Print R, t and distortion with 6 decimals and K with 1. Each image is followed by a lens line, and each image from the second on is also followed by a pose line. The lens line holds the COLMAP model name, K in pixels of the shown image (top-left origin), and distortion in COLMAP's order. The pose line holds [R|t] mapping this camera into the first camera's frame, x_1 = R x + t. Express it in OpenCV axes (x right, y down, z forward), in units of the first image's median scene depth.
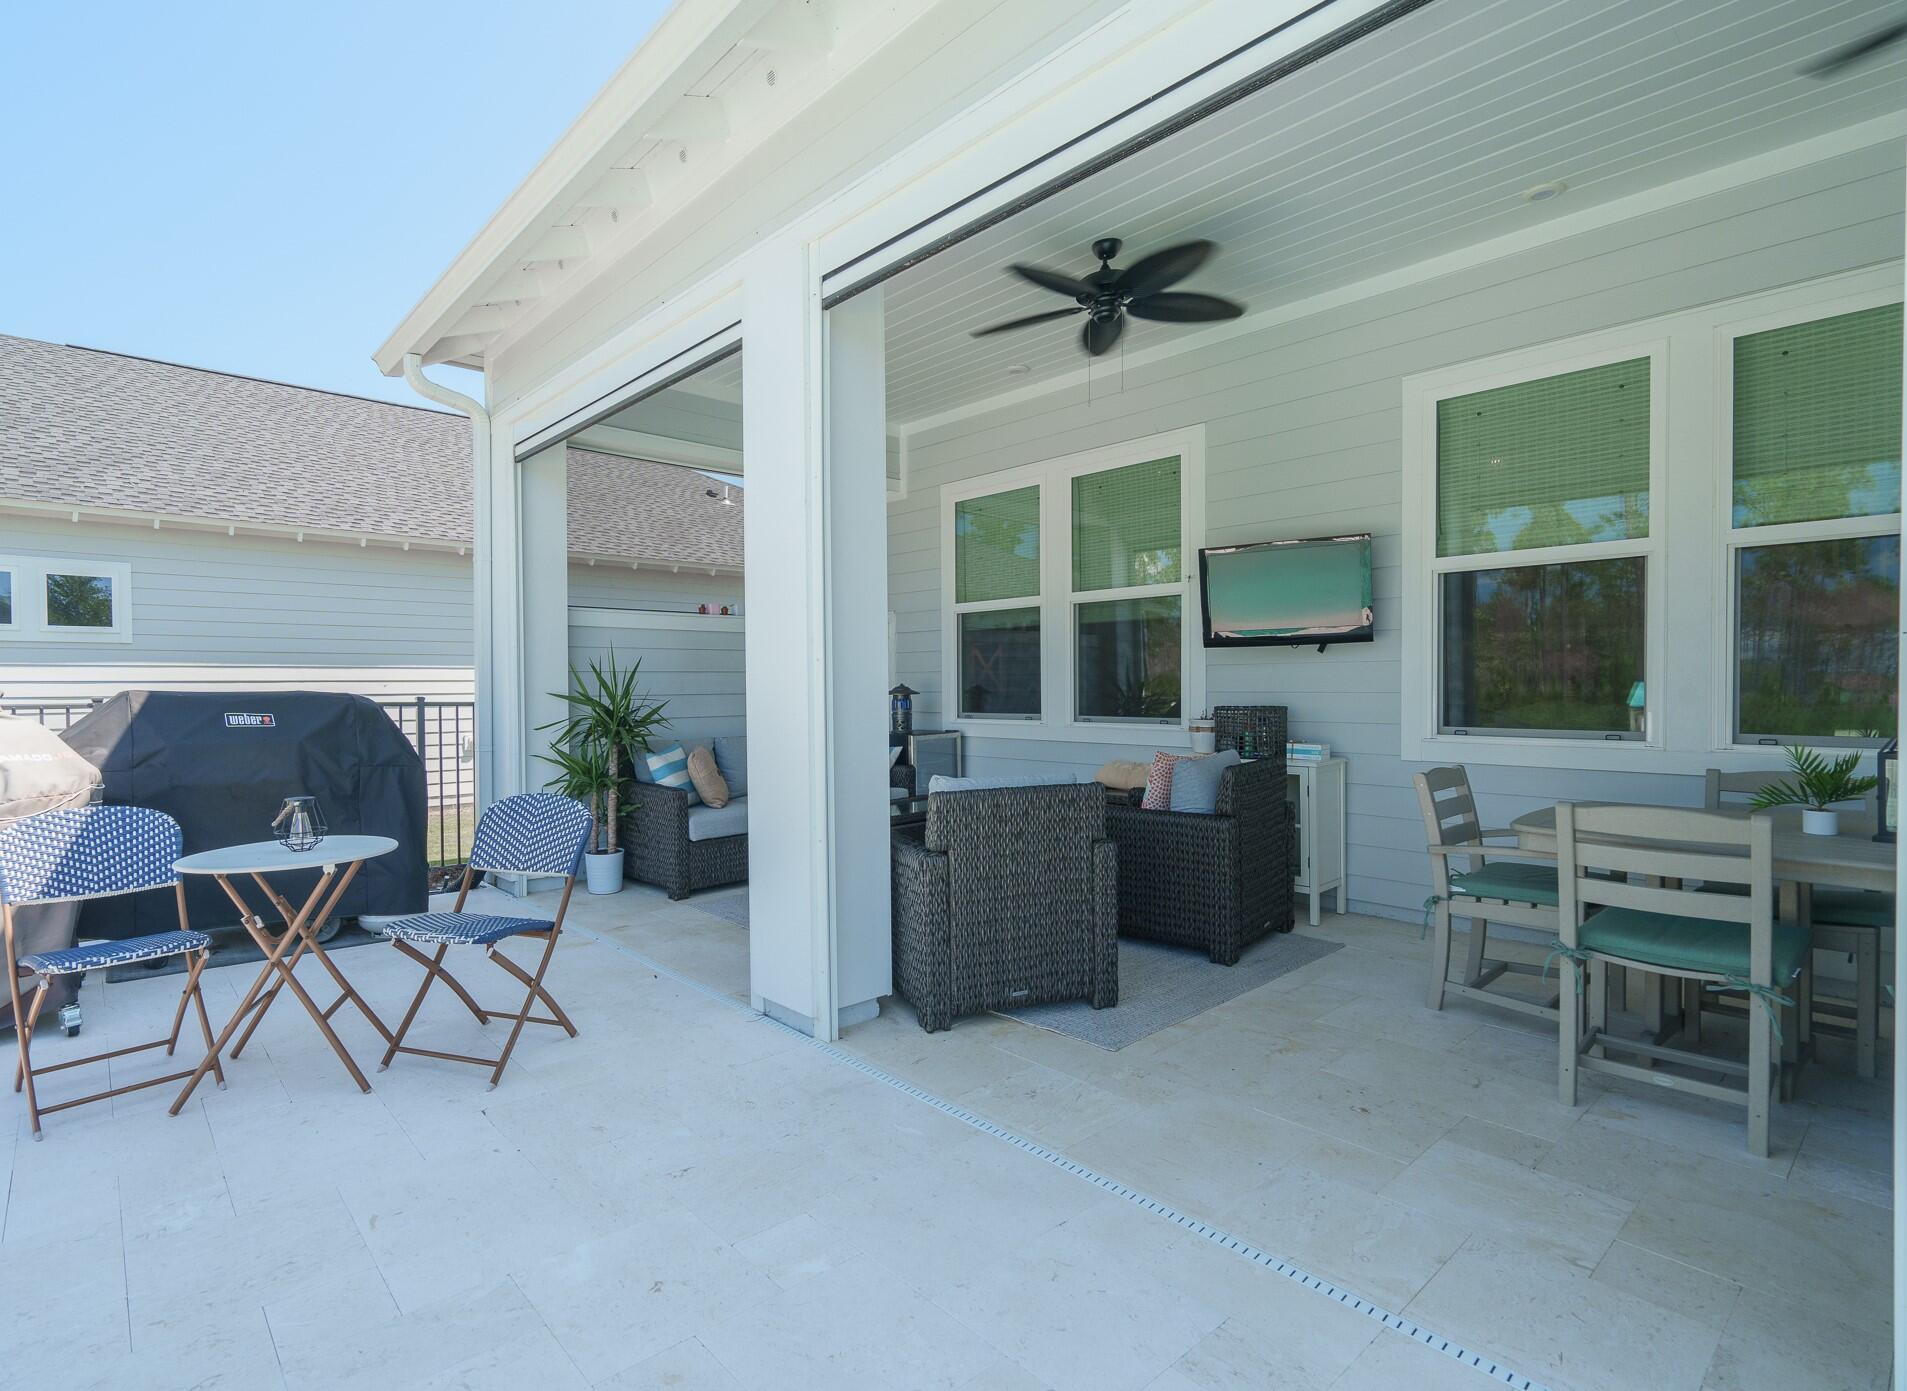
lens RADIAL K [[947.3, 0, 844.8], [0, 947.3, 698.6], [0, 0, 1]] dist [-0.006335, -0.000180]
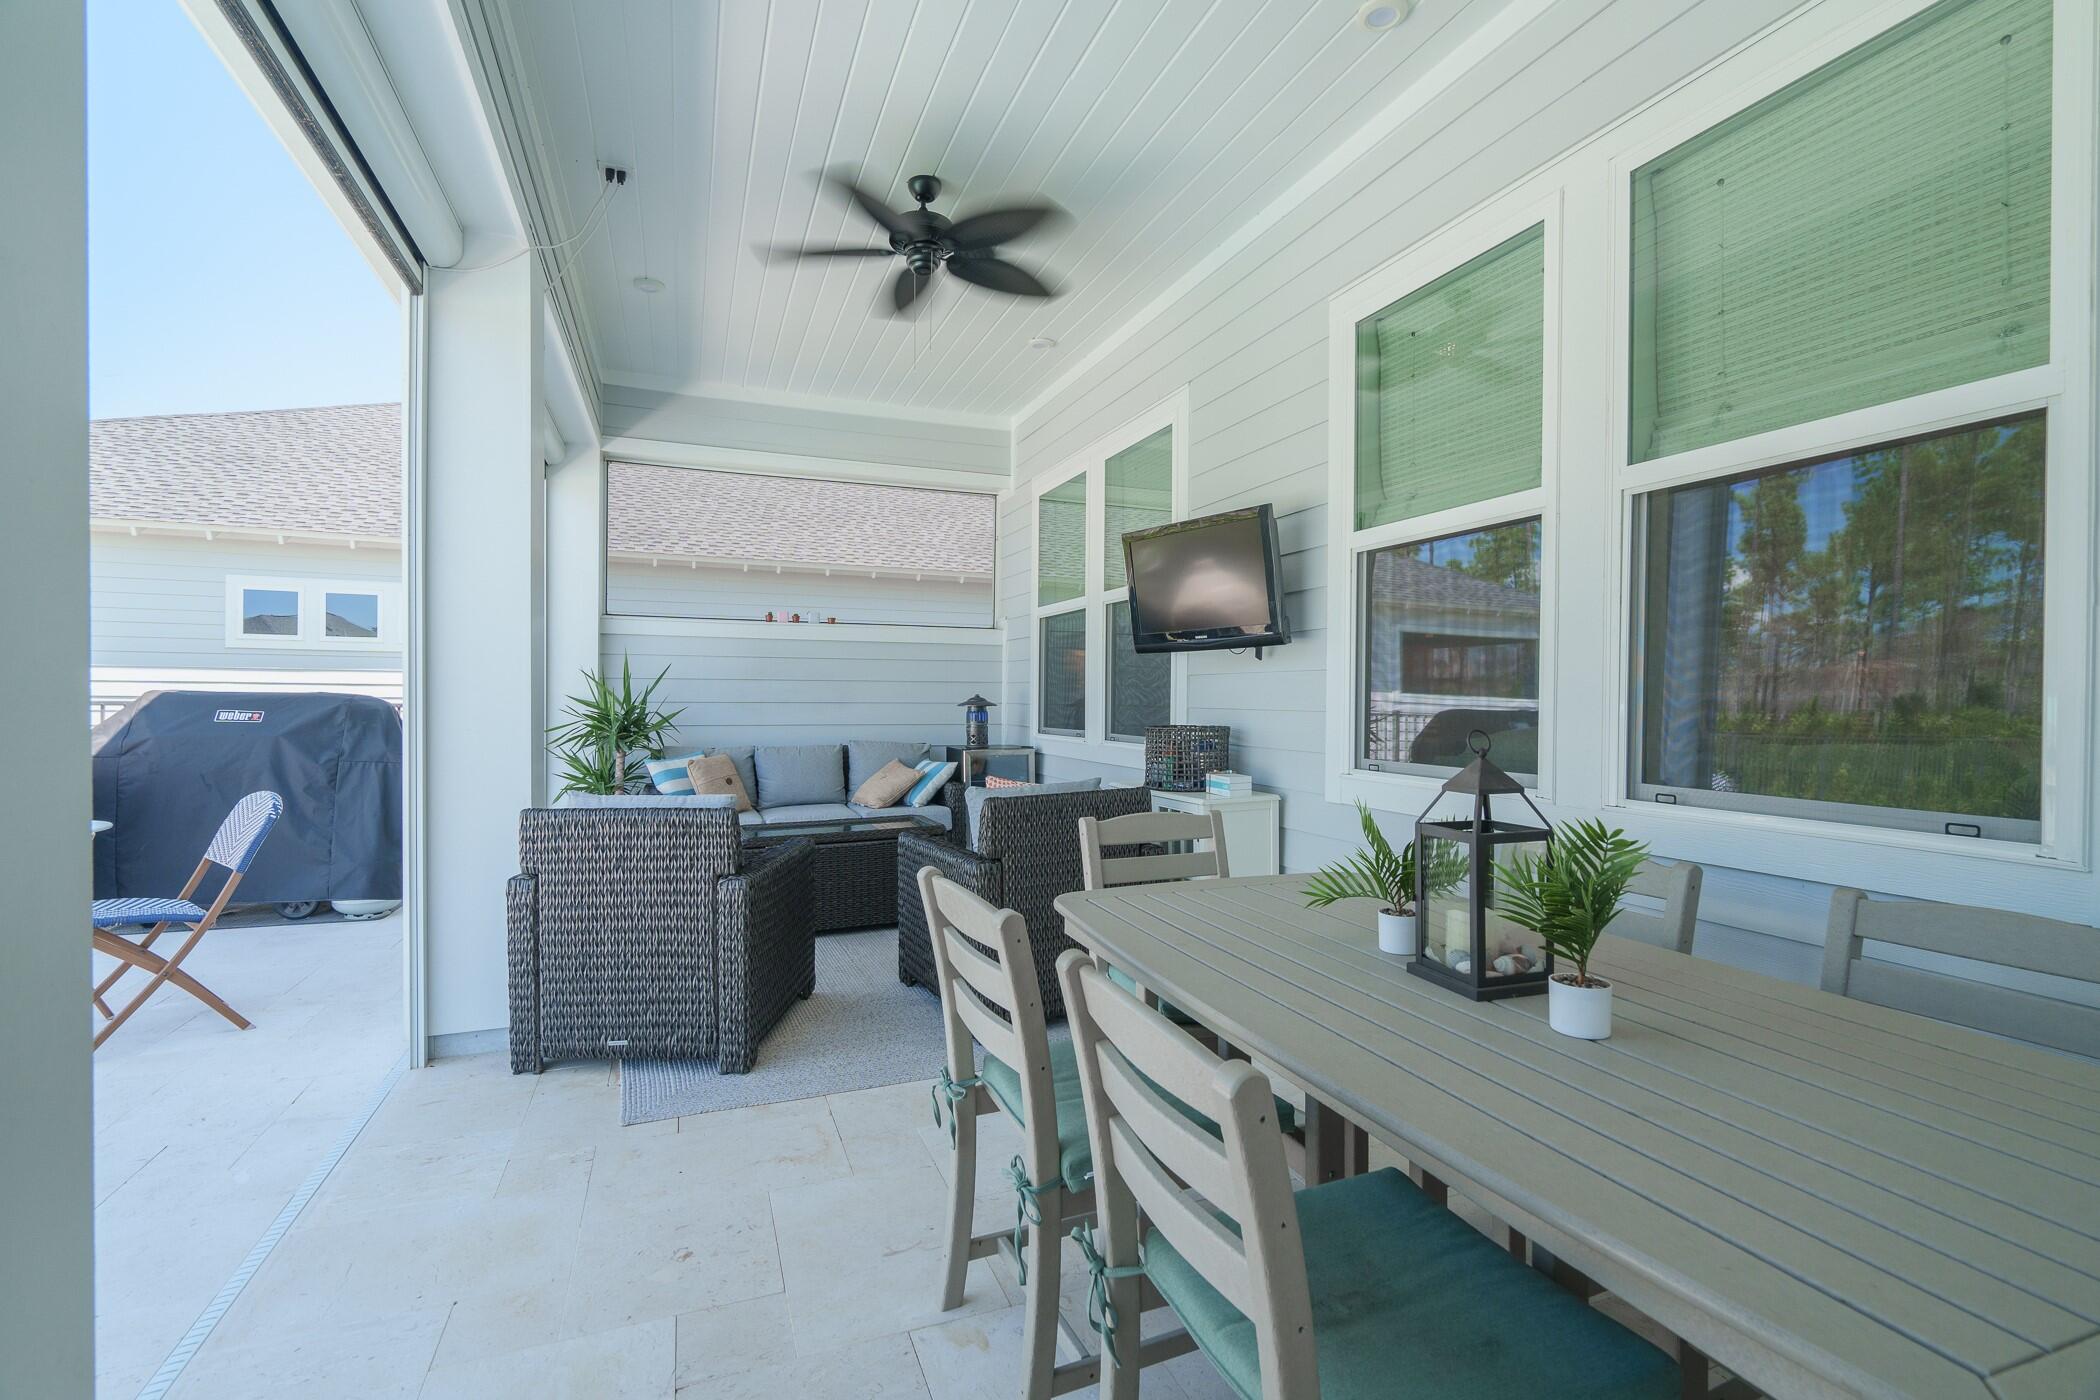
lens RADIAL K [[944.5, 0, 1047.0], [0, 944.5, 699.8], [0, 0, 1]] dist [-0.003636, 0.001512]
pose [[0.951702, 0.014875, -0.306661, 0.607652], [-0.018994, 0.999765, -0.010451, -0.003760], [0.306434, 0.015771, 0.951761, 0.209369]]
